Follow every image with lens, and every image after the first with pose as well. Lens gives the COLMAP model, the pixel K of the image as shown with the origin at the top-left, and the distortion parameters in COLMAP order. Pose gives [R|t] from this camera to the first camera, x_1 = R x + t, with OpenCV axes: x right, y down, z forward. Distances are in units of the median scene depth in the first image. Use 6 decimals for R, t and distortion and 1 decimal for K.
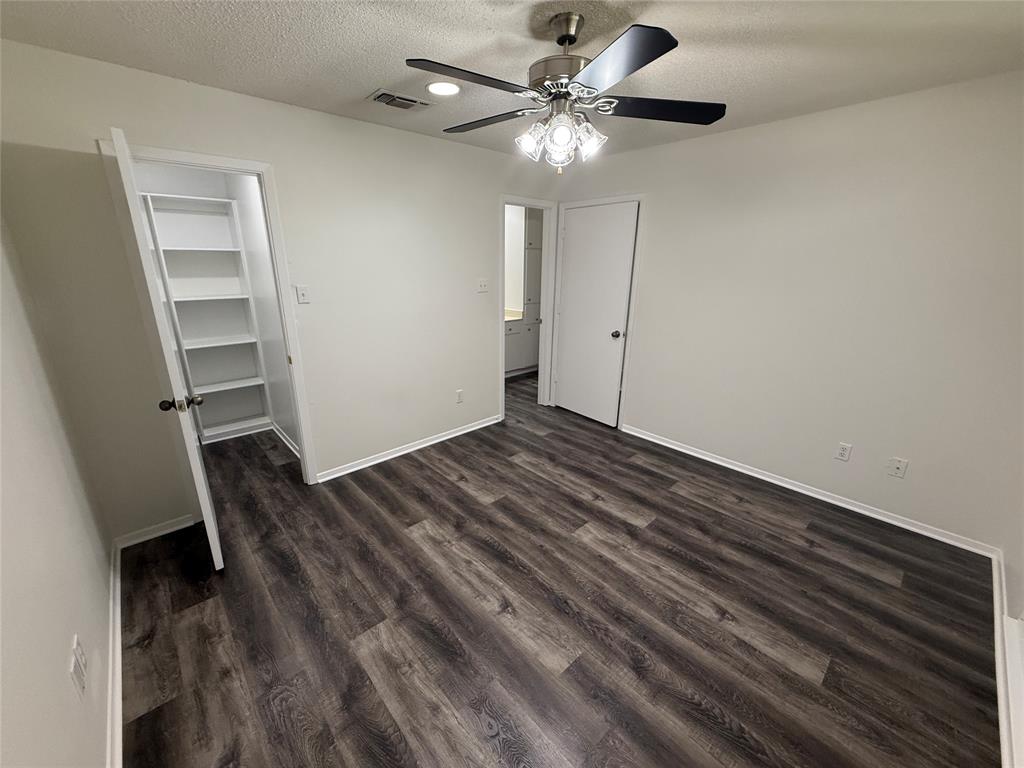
lens RADIAL K [[408.4, 0, 508.8], [0, 408.4, 384.2], [0, 0, 1]] dist [-0.000300, 0.000524]
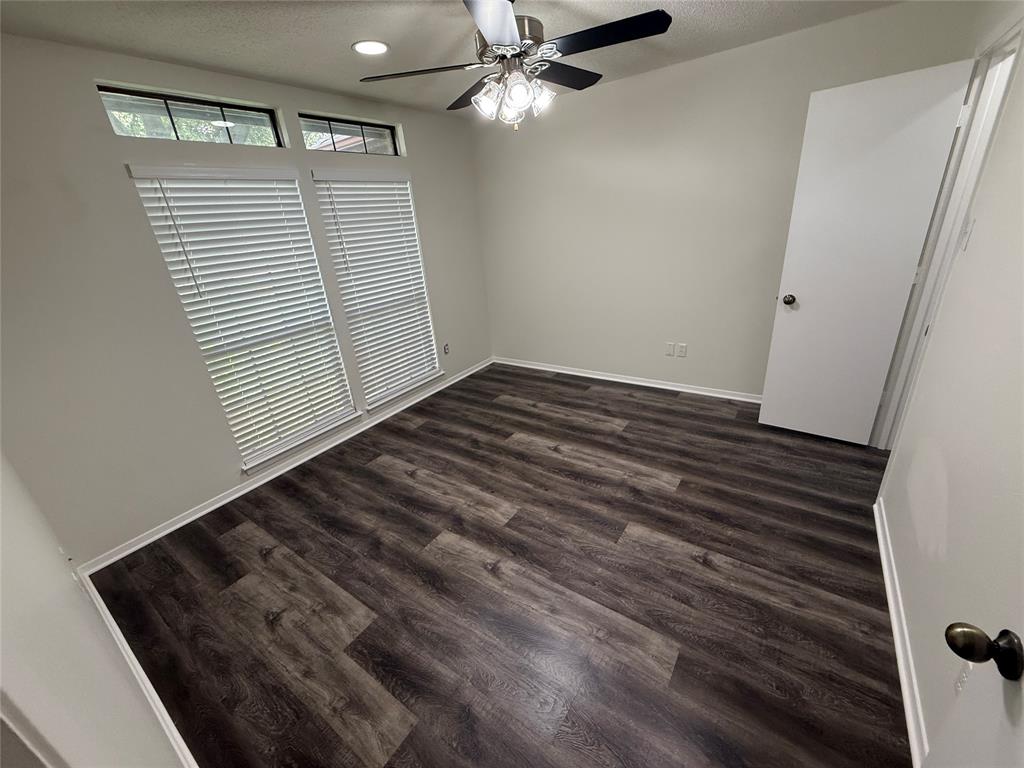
lens RADIAL K [[408.4, 0, 508.8], [0, 408.4, 384.2], [0, 0, 1]] dist [-0.000300, 0.000524]
pose [[-0.973395, 0.152343, -0.171155, 0.306138], [0.011222, 0.777764, 0.628456, -0.472676], [0.228860, 0.609815, -0.758781, 1.570173]]
